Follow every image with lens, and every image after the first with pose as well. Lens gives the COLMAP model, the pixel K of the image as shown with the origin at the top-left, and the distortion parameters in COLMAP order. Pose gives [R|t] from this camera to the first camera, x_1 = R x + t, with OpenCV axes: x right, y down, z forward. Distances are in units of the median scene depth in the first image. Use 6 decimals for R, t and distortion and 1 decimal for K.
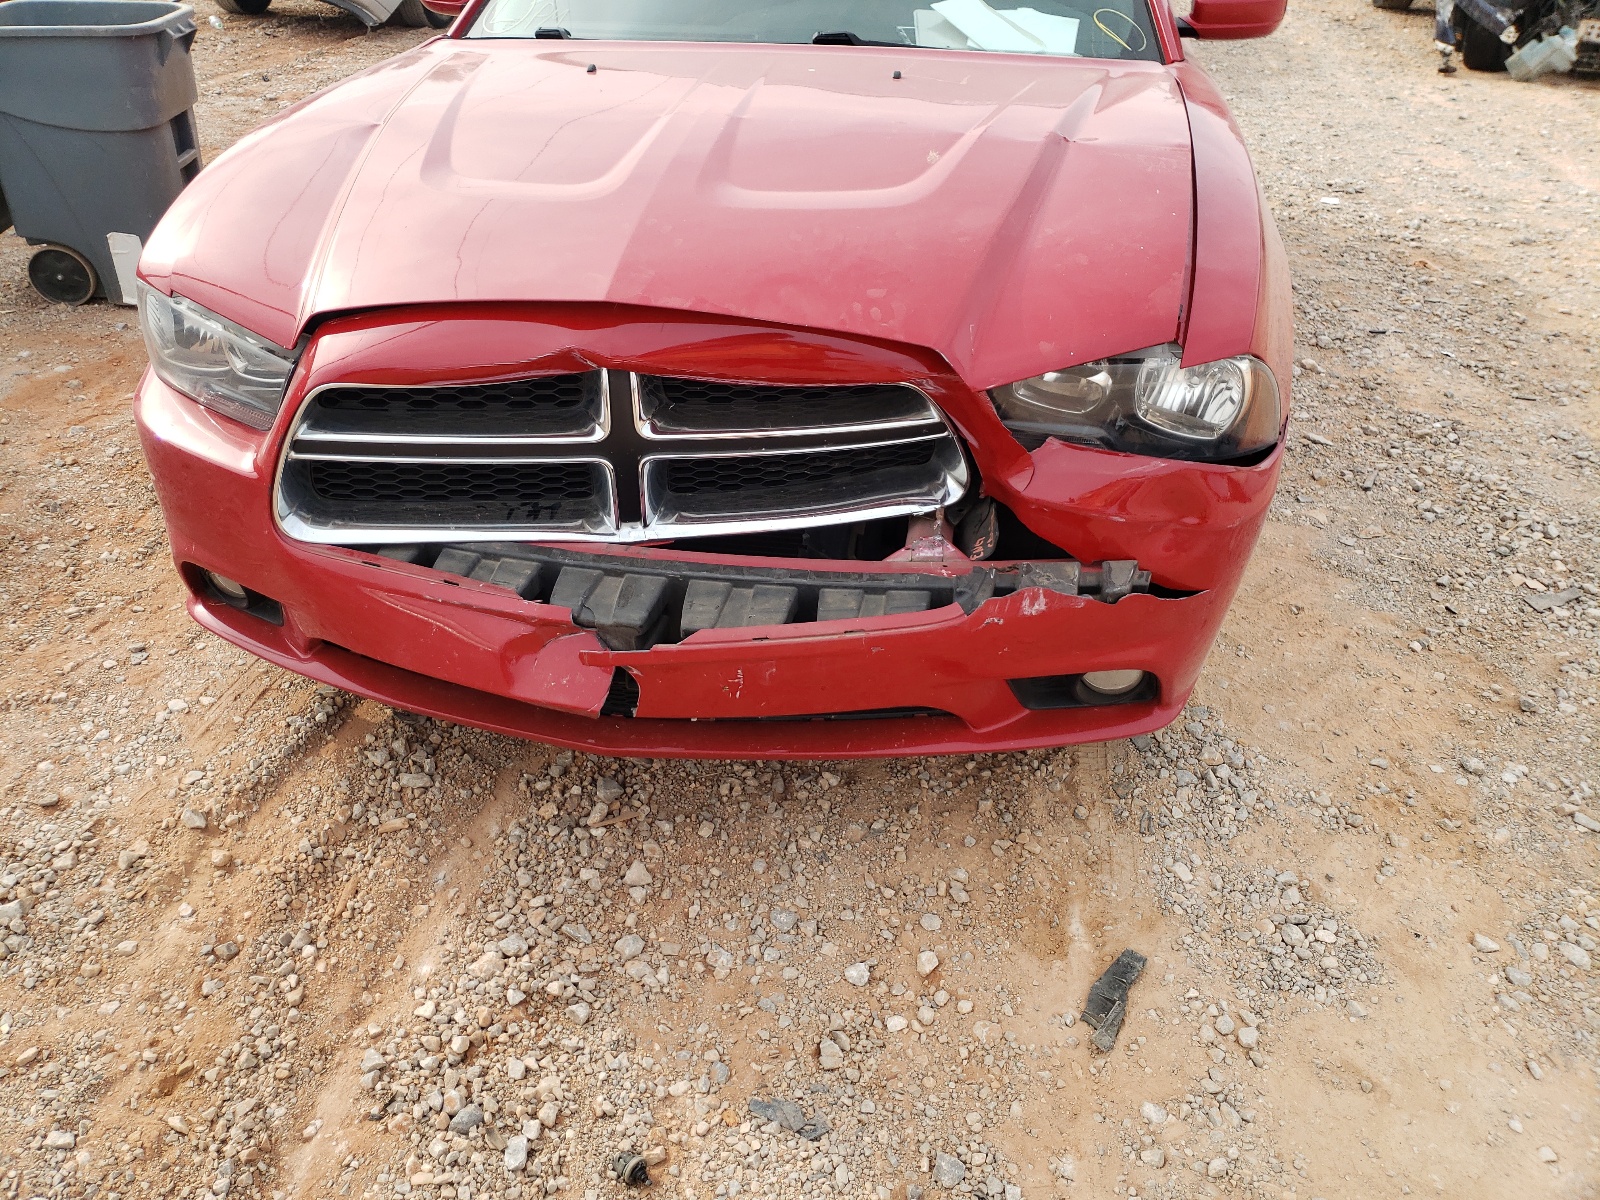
lens RADIAL K [[1547.3, 0, 800.0], [0, 1547.3, 600.0], [0, 0, 1]] dist [0.017382, -0.001683]
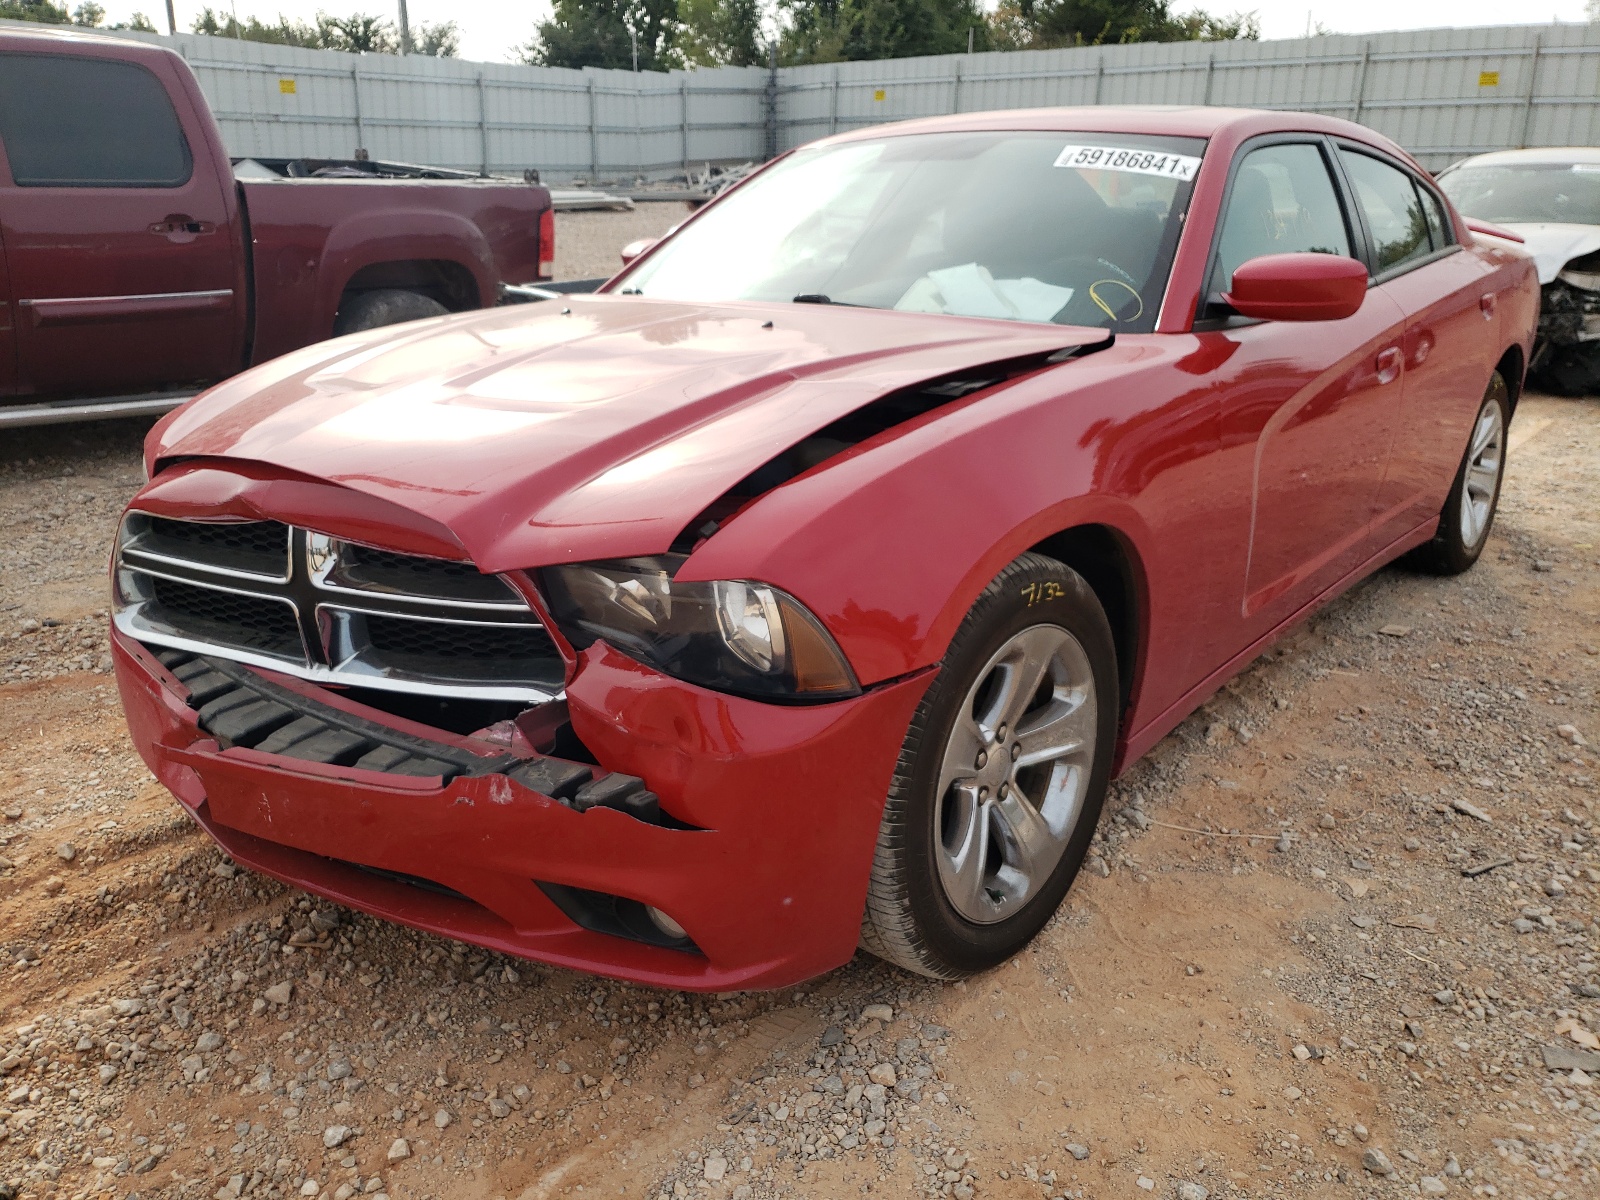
lens RADIAL K [[1547.3, 0, 800.0], [0, 1547.3, 600.0], [0, 0, 1]] dist [0.017382, -0.001683]
pose [[0.813359, 0.123836, -0.568430, 0.805842], [-0.243873, 0.959666, -0.139885, -0.021958], [0.528180, 0.252401, 0.810753, 0.261632]]
